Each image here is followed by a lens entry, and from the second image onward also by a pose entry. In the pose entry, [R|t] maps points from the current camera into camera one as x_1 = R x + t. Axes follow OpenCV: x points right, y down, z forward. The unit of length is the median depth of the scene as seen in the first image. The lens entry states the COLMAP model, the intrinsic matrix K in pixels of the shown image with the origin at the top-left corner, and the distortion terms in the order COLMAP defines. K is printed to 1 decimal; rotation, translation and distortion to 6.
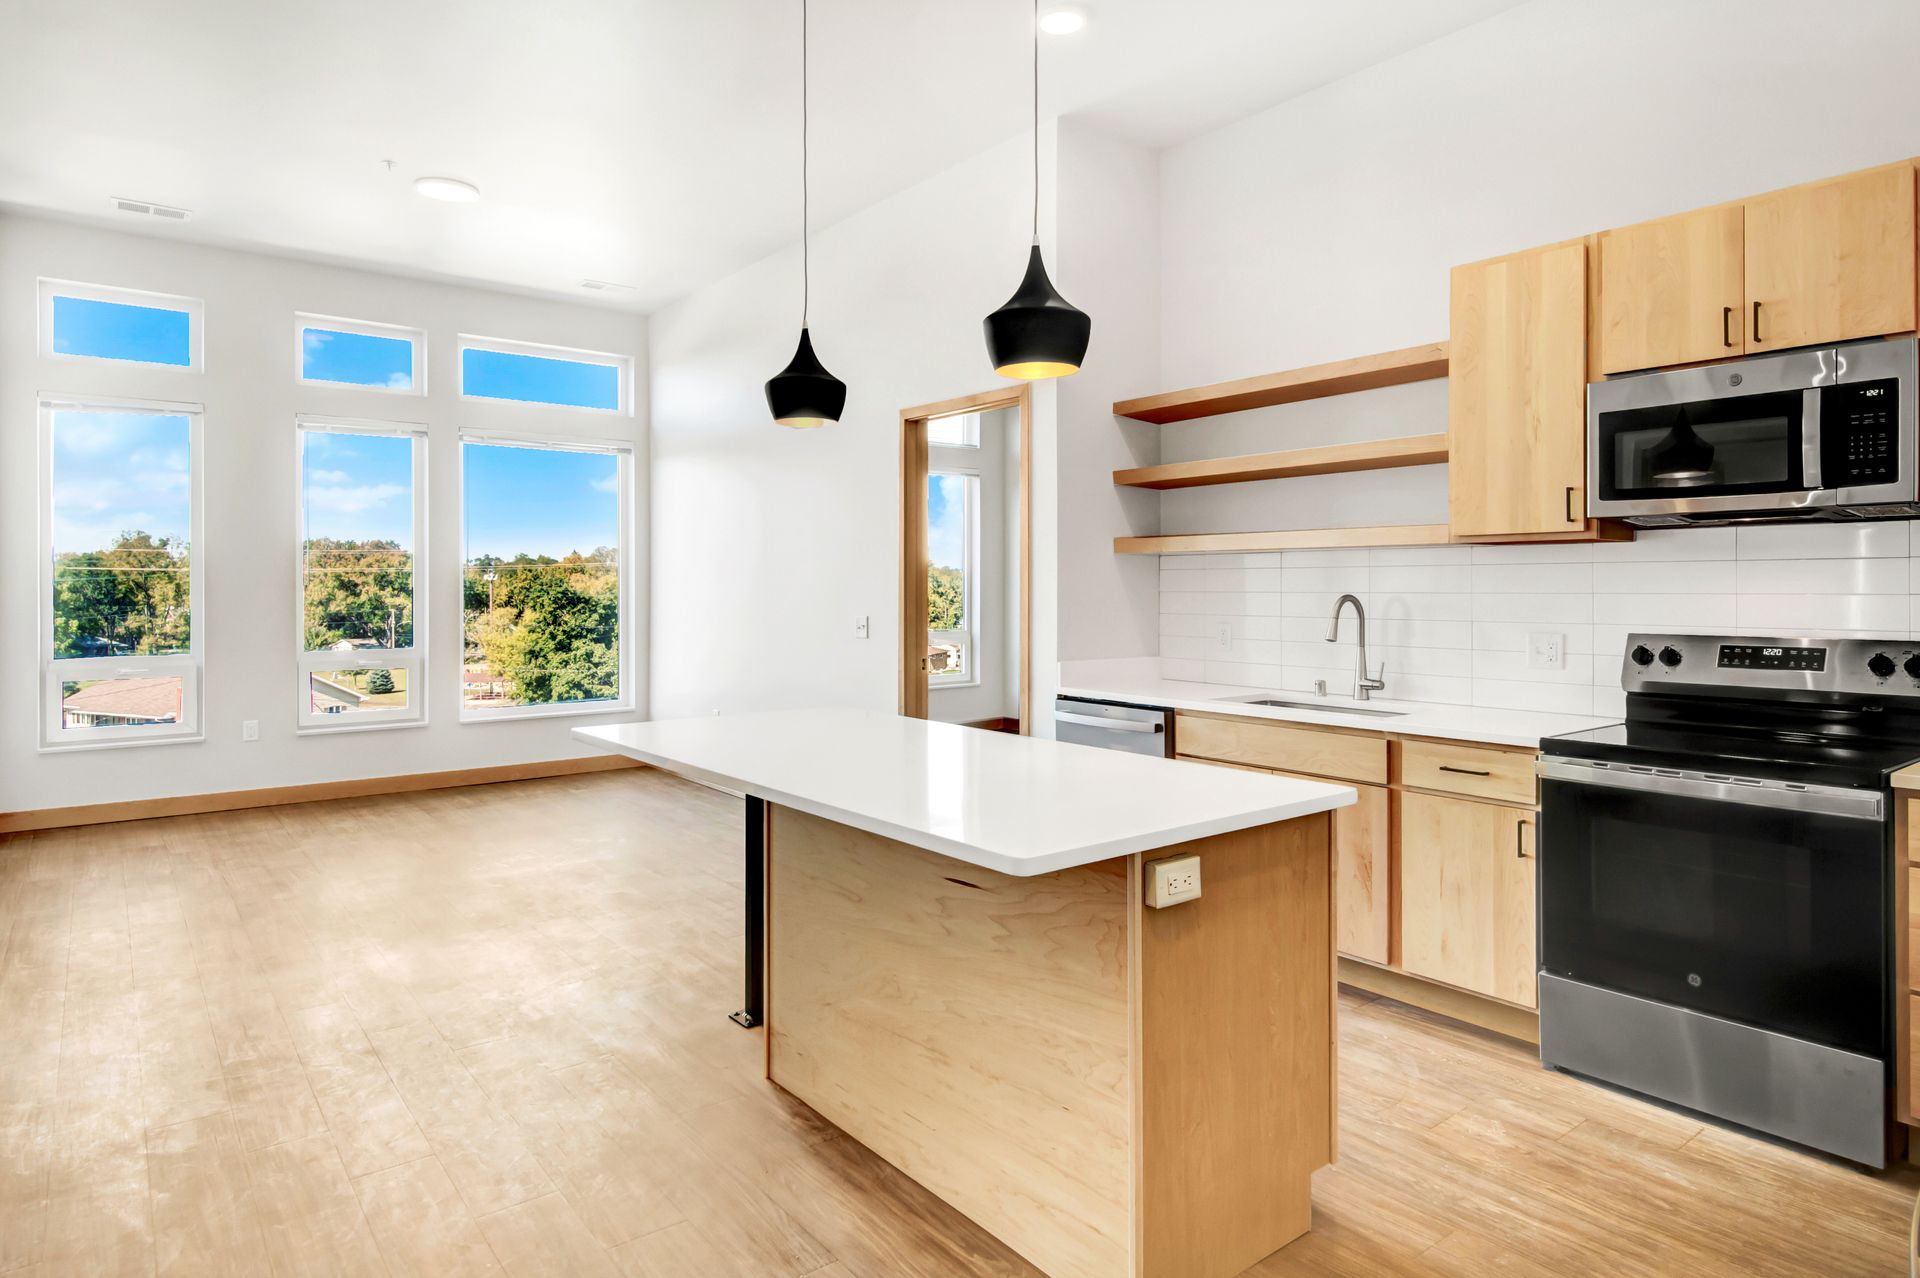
lens RADIAL K [[1083.5, 0, 958.1], [0, 1083.5, 585.6], [0, 0, 1]] dist [0.003293, -0.000982]
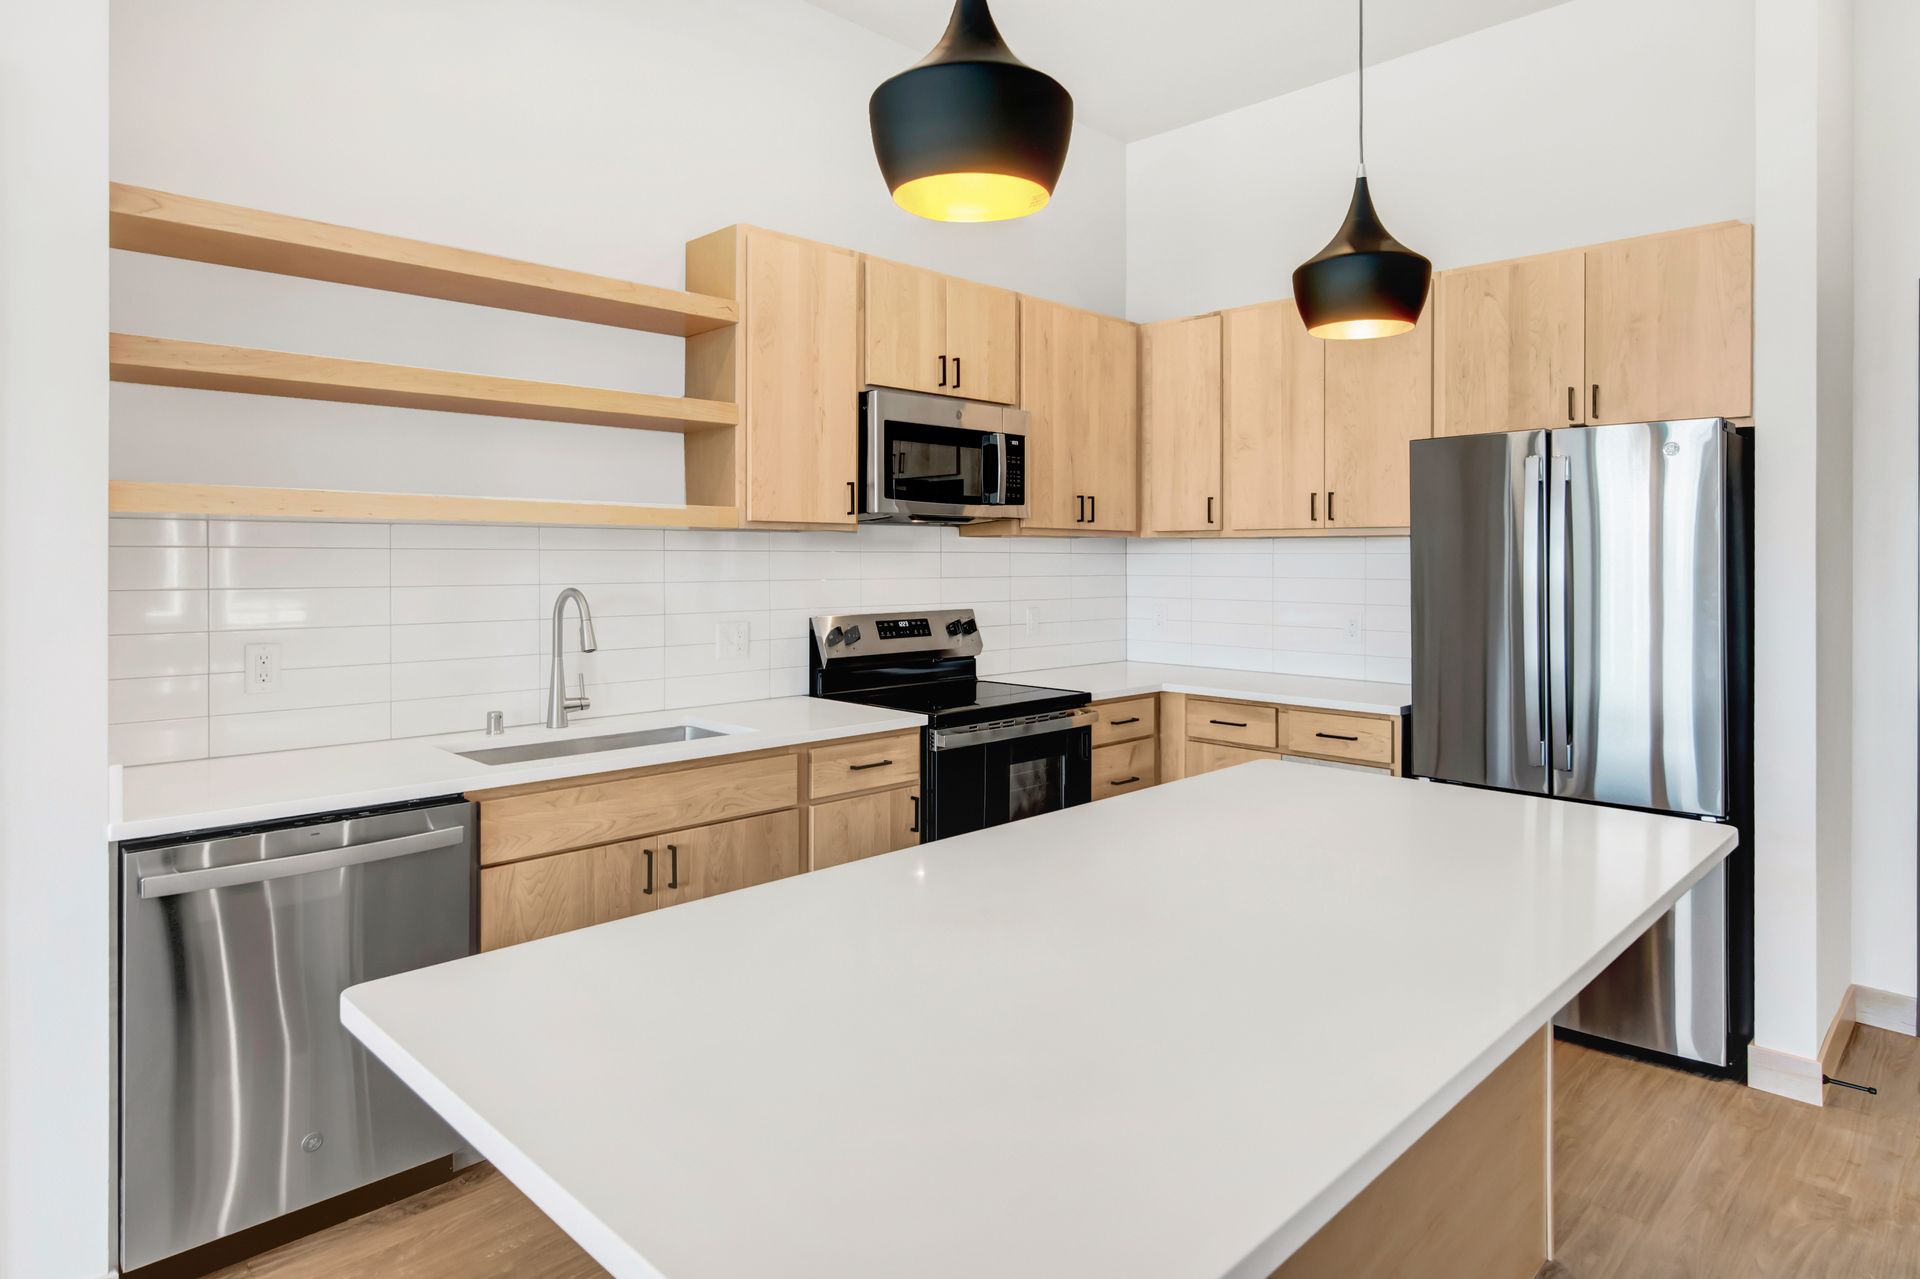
lens RADIAL K [[1117.3, 0, 957.5], [0, 1117.3, 561.7], [0, 0, 1]] dist [0.003644, -0.001163]
pose [[-0.115725, -0.003300, 0.993276, -0.197841], [-0.003607, 0.999989, 0.002902, -0.005942], [-0.993275, -0.003247, -0.115736, 0.375237]]
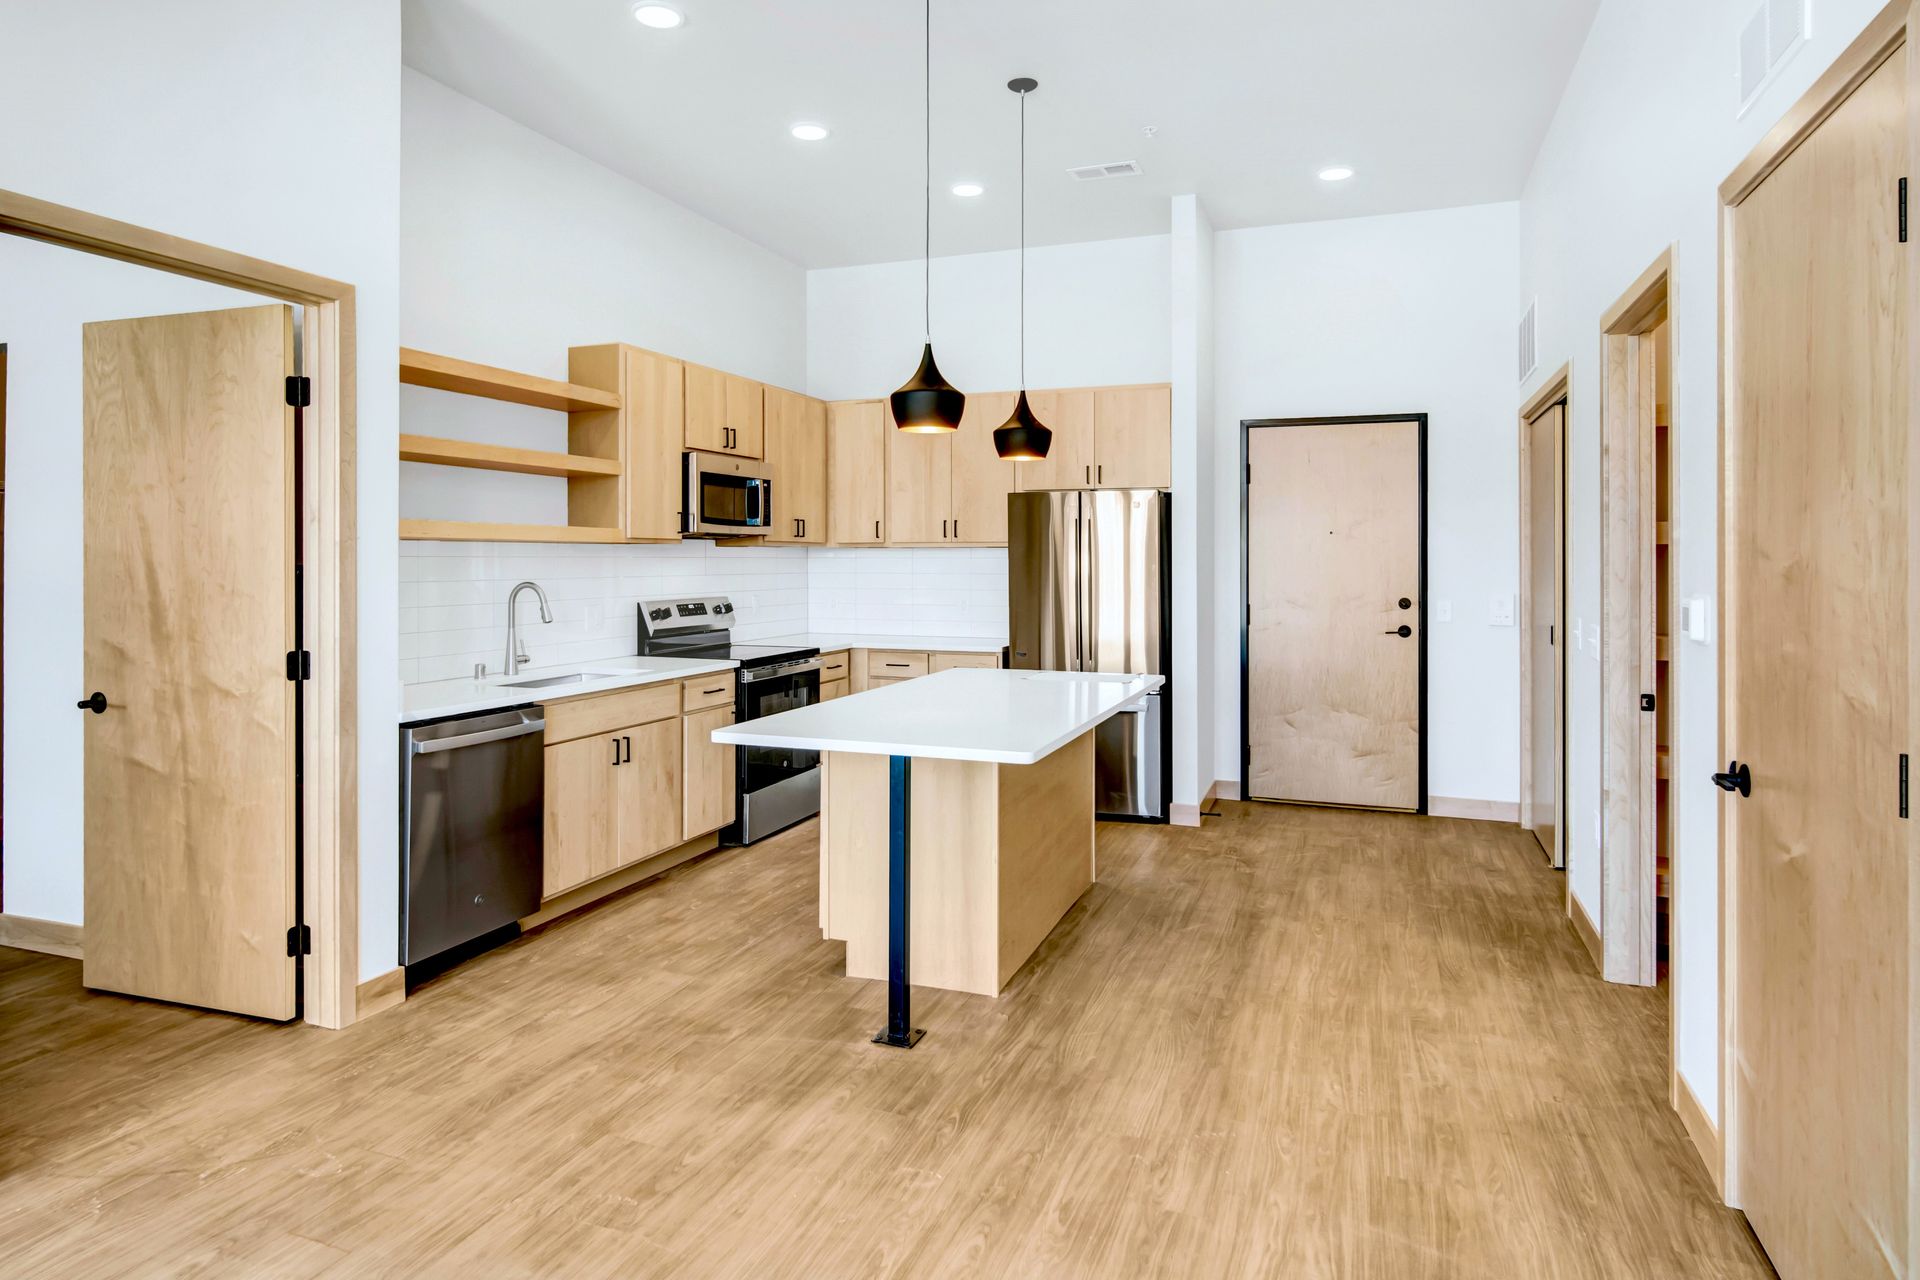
lens RADIAL K [[1117.3, 0, 957.5], [0, 1117.3, 562.2], [0, 0, 1]] dist [0.003644, -0.001163]
pose [[-0.513978, -0.000780, 0.857803, -0.399099], [0.000015, 1.000000, 0.000919, -0.006271], [-0.857803, 0.000486, -0.513978, 0.551920]]
